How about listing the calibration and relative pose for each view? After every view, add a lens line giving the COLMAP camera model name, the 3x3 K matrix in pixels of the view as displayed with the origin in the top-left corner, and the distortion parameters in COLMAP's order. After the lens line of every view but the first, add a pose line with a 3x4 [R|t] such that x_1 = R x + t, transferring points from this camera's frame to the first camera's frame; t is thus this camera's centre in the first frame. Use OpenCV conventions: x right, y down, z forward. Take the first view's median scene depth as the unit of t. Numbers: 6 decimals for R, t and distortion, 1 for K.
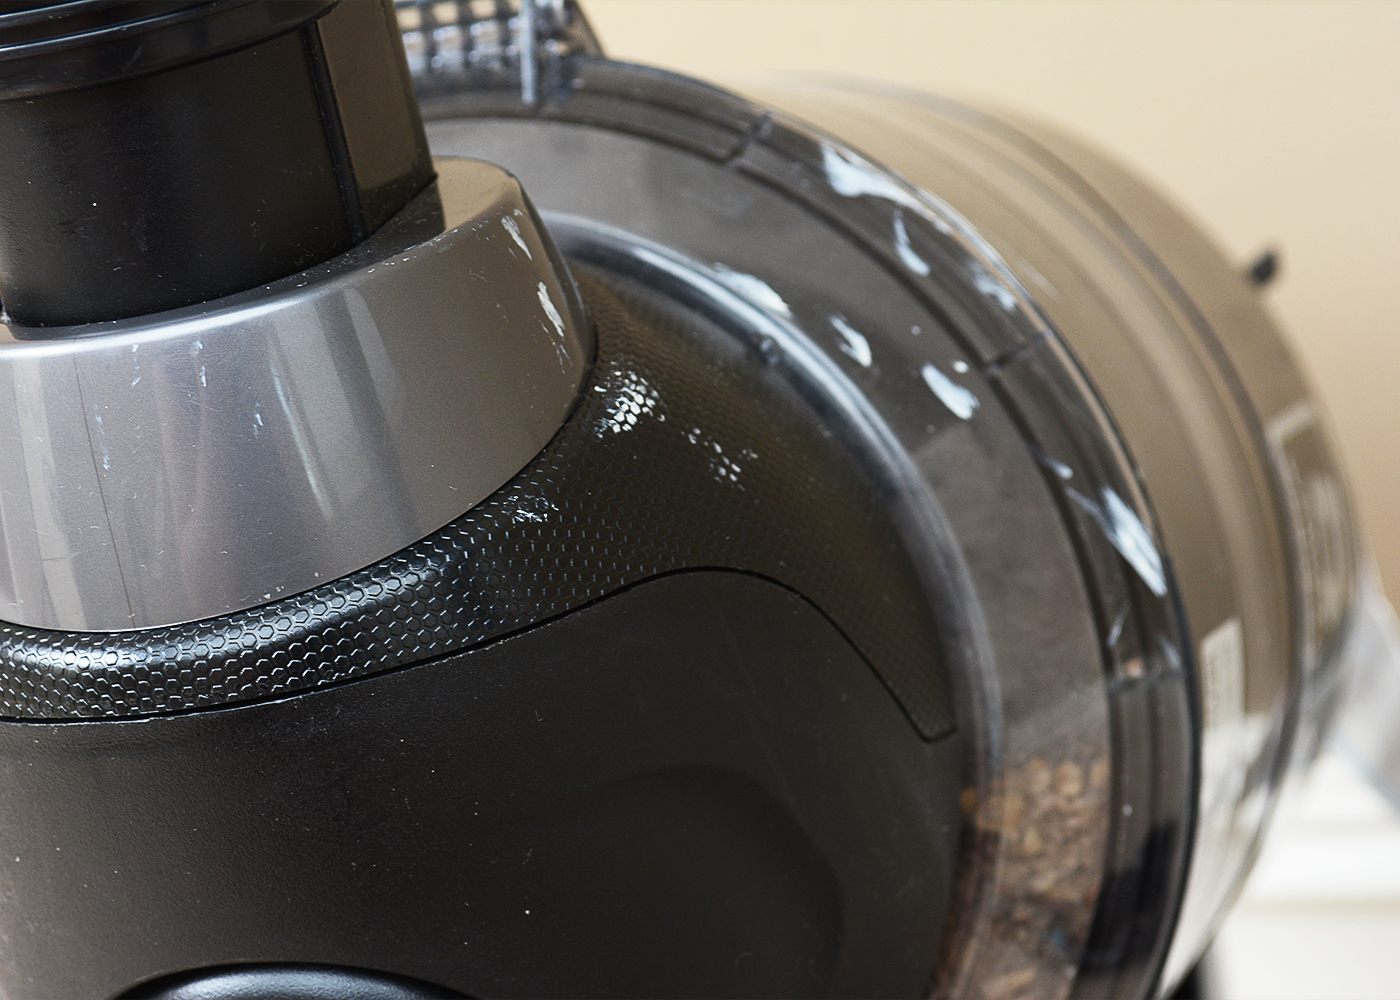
lens RADIAL K [[3452.6, 0, 696.1], [0, 3452.6, 497.8], [0, 0, 1]] dist [-0.013941, 0.000000]
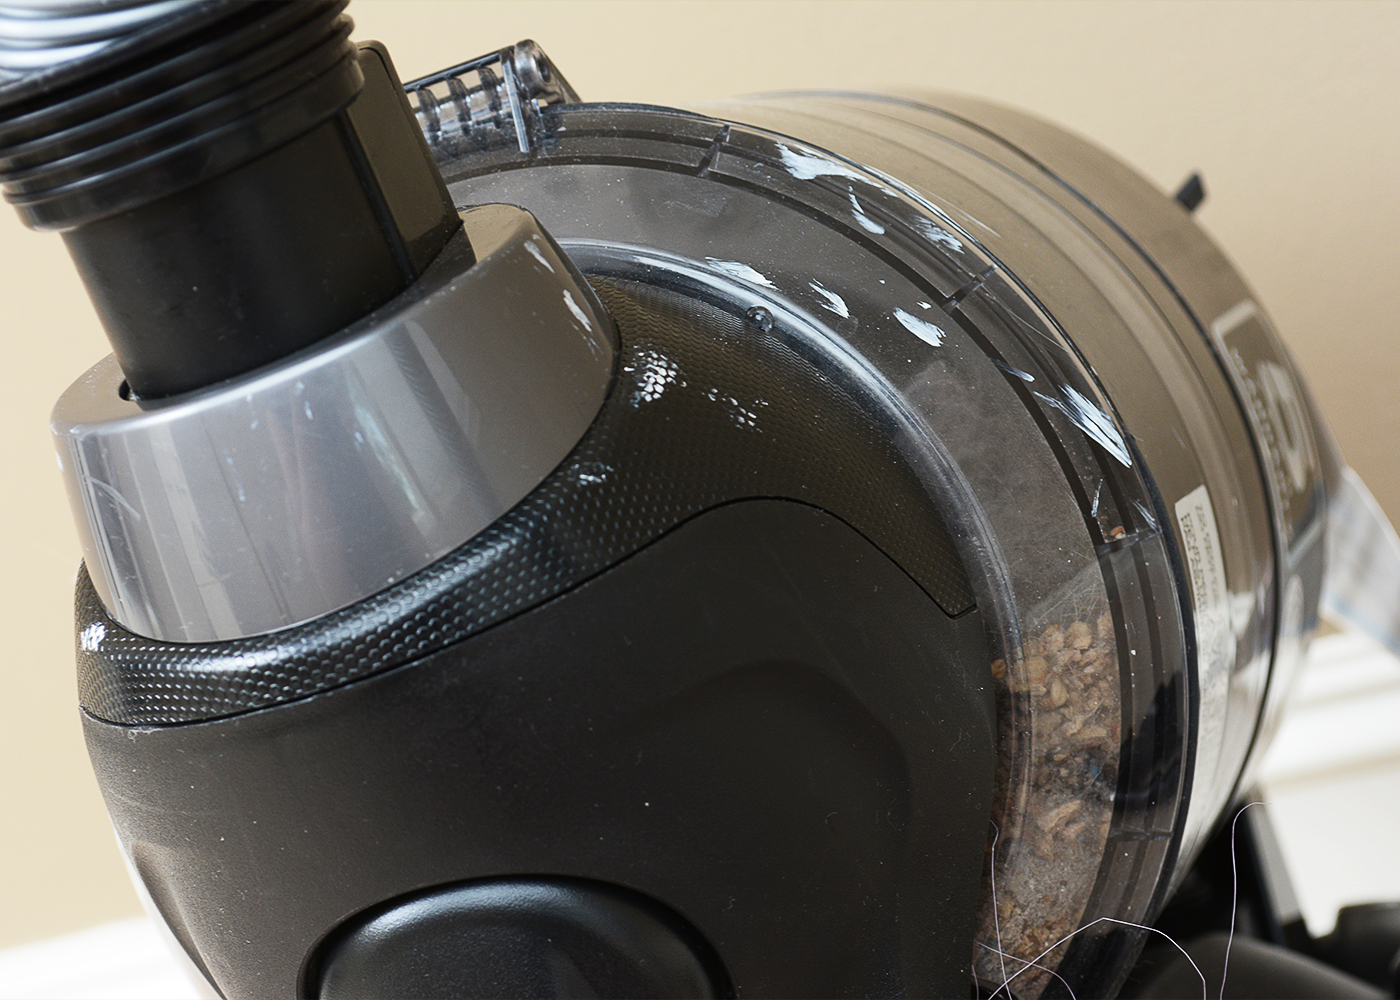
lens RADIAL K [[3452.6, 0, 703.9], [0, 3452.6, 501.0], [0, 0, 1]] dist [-0.013941, 0.000000]
pose [[0.984068, -0.177710, -0.005472, -0.003486], [0.177604, 0.983973, -0.015903, 0.035363], [0.008210, 0.014677, 0.999859, -0.191076]]
